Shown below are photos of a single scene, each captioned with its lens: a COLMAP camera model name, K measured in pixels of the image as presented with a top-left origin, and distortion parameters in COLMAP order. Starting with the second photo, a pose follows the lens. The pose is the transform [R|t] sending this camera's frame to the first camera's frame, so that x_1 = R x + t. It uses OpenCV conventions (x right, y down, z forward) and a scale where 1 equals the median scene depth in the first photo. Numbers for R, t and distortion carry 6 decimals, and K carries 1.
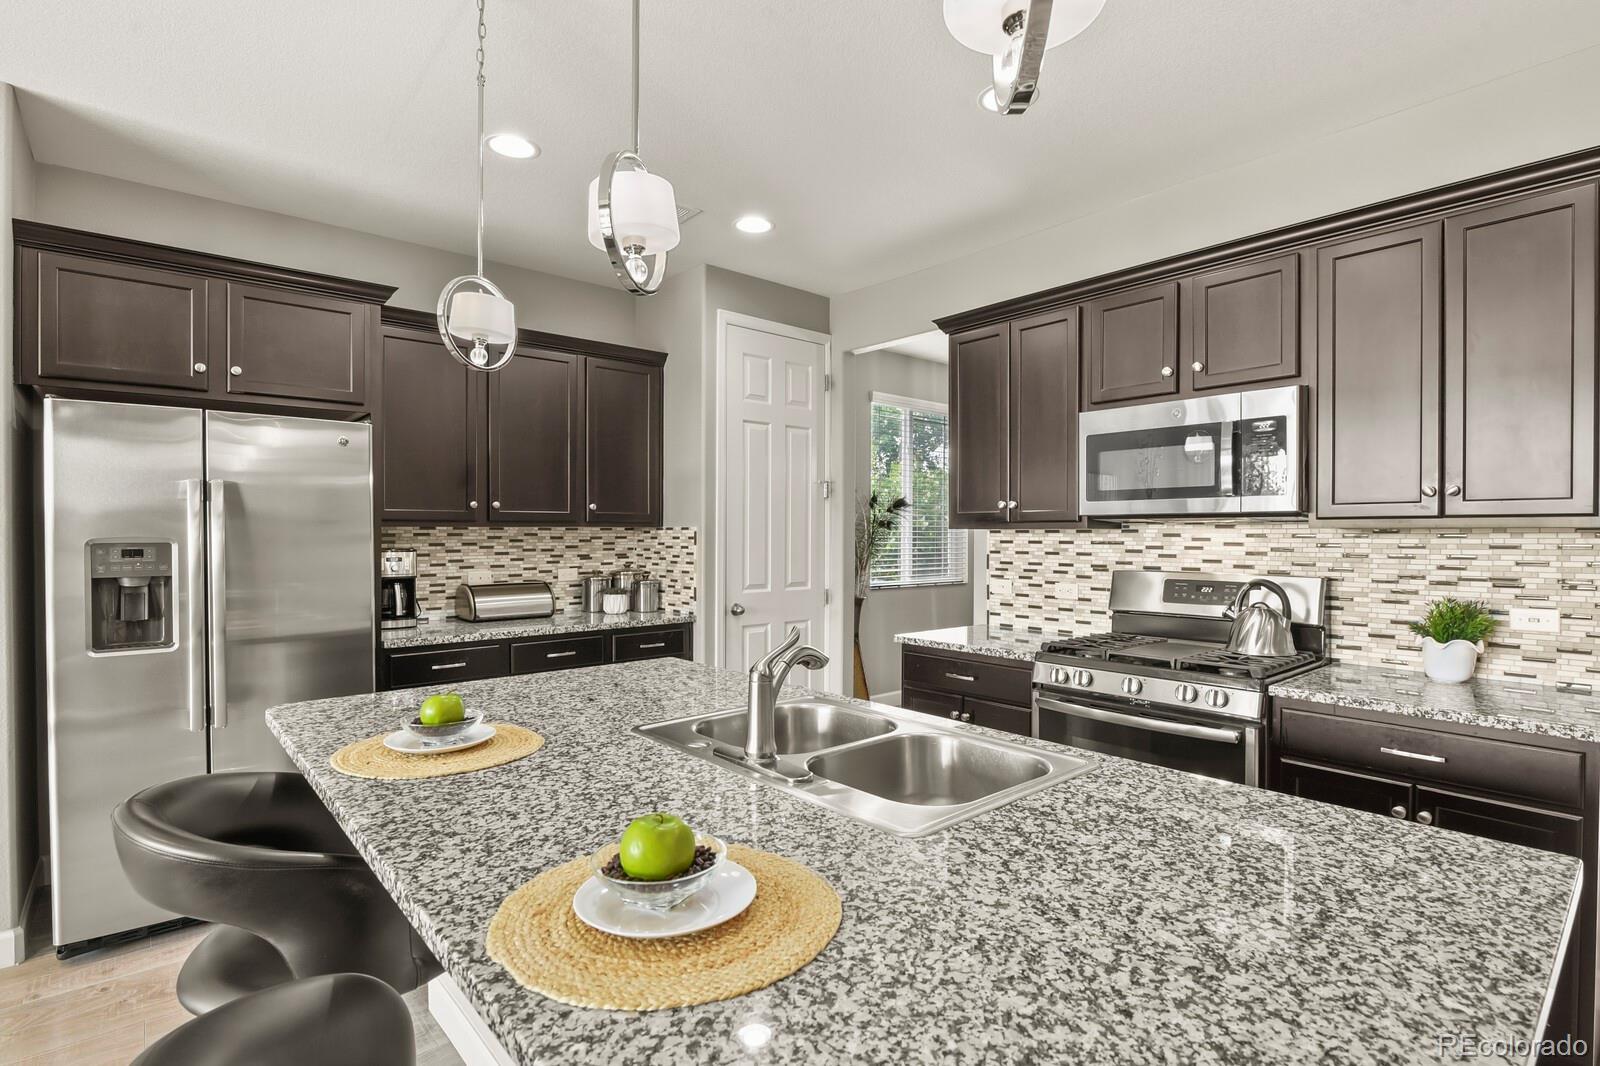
lens RADIAL K [[771.9, 0, 800.5], [0, 771.9, 535.6], [0, 0, 1]] dist [-0.002899, -0.005818]
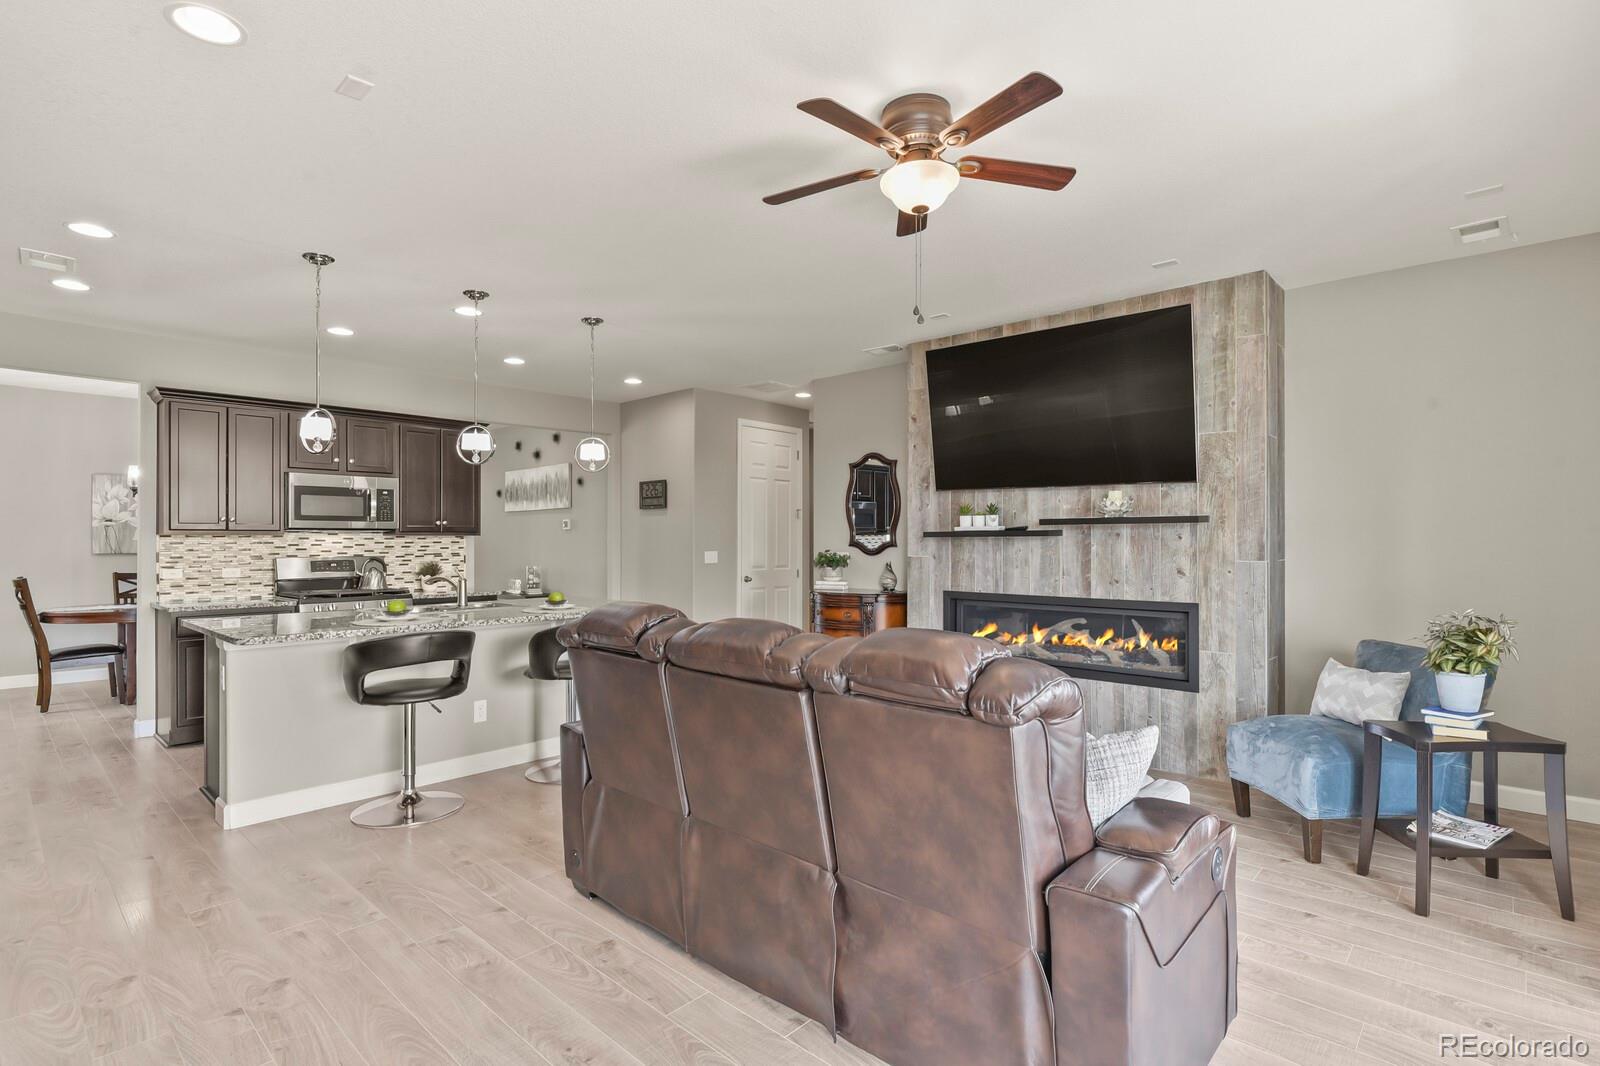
lens RADIAL K [[771.9, 0, 804.0], [0, 771.9, 541.0], [0, 0, 1]] dist [-0.002899, -0.005818]
pose [[-0.118490, -0.000980, 0.992955, -1.752723], [0.004515, 0.999989, 0.001526, 0.009617], [-0.992945, 0.004663, -0.118484, -0.009257]]
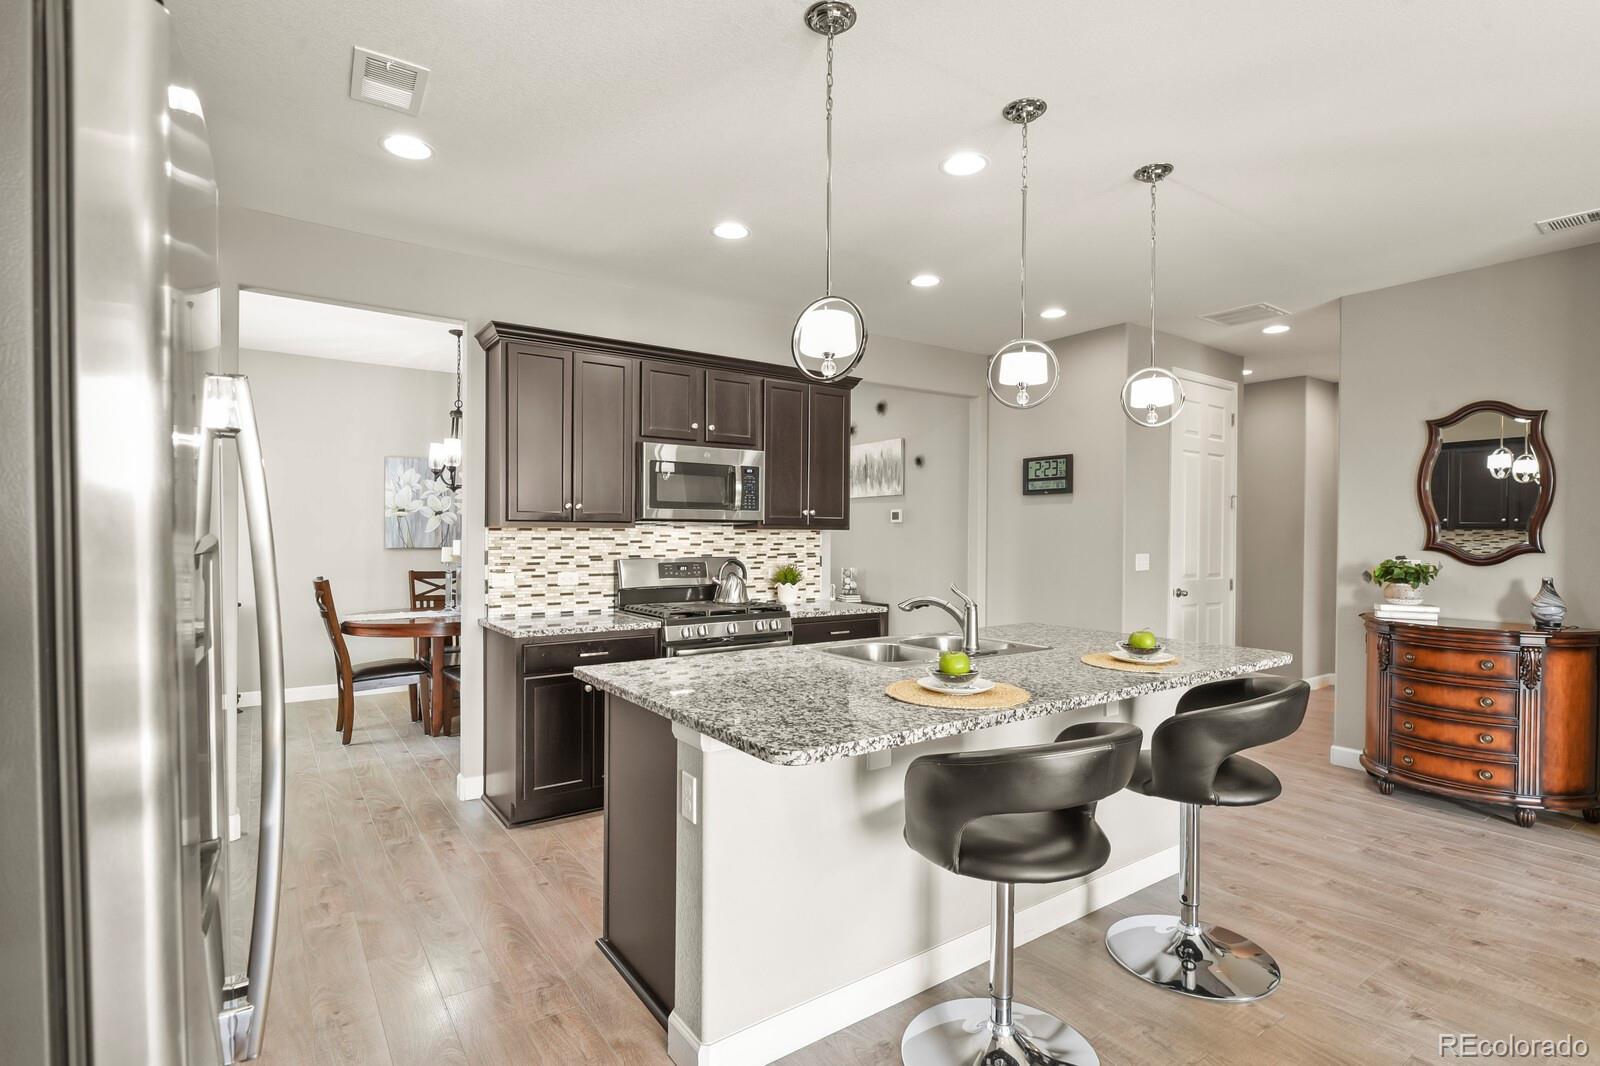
lens RADIAL K [[771.9, 0, 805.3], [0, 771.9, 540.5], [0, 0, 1]] dist [-0.002899, -0.005818]
pose [[0.092710, -0.008974, 0.995653, -1.029450], [-0.002170, 0.999955, 0.009215, -0.000224], [-0.995691, -0.003015, 0.092686, 0.642130]]
